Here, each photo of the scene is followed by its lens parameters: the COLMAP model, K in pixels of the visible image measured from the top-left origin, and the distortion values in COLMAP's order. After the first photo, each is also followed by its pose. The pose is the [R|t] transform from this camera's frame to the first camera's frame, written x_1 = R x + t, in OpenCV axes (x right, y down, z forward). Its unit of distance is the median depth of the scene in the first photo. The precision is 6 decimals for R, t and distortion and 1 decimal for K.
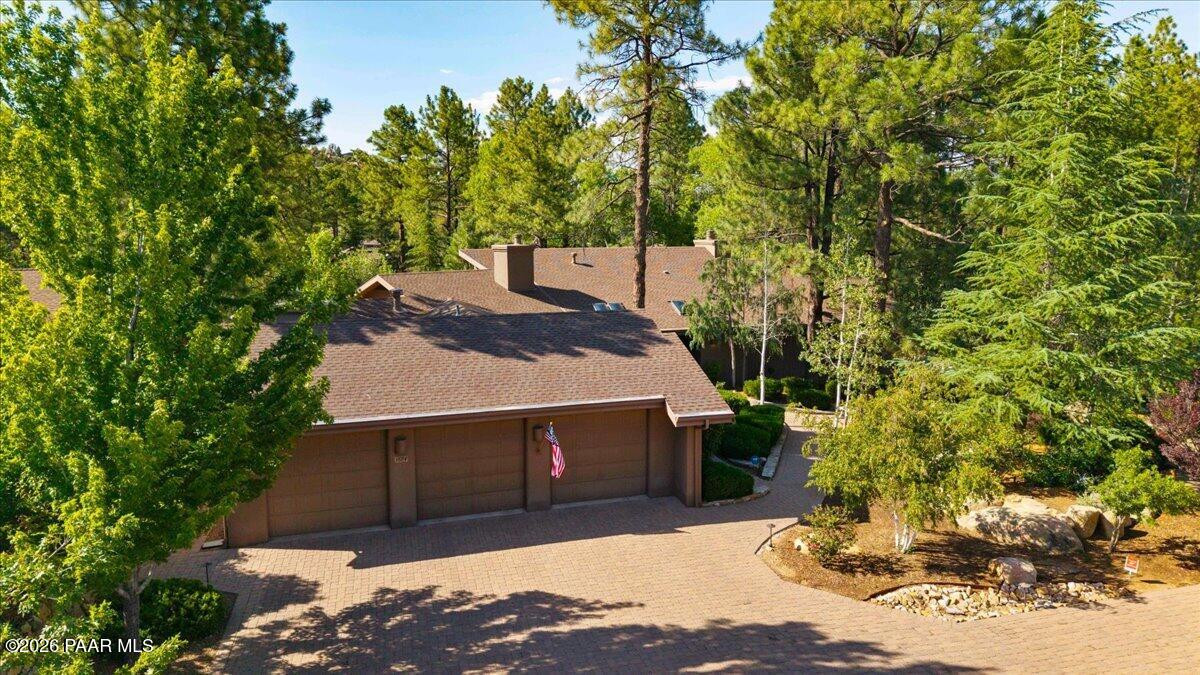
lens RADIAL K [[791.6, 0, 604.8], [0, 791.6, 341.6], [0, 0, 1]] dist [-0.020244, -0.000933]
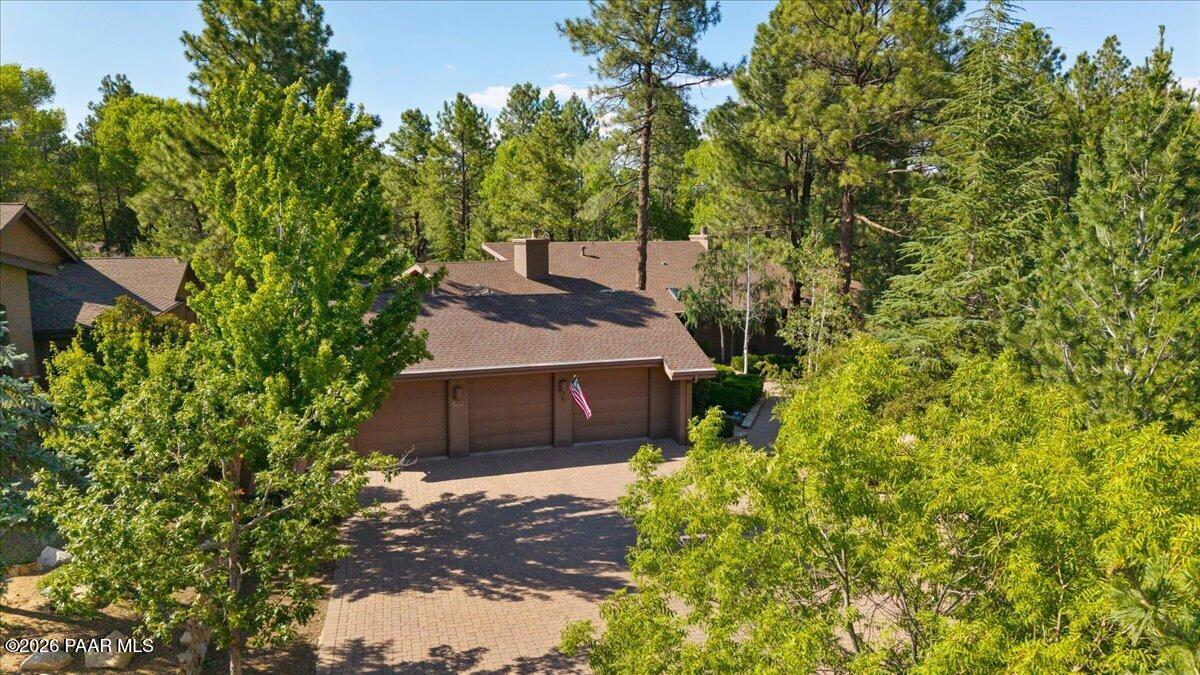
lens RADIAL K [[881.4, 0, 600.0], [0, 881.4, 337.5], [0, 0, 1]] dist [-0.006151, -0.000649]
pose [[0.999996, 0.001165, 0.002538, -0.019576], [-0.001130, 0.999903, -0.013885, 0.039980], [-0.002554, 0.013882, 0.999900, -0.288032]]
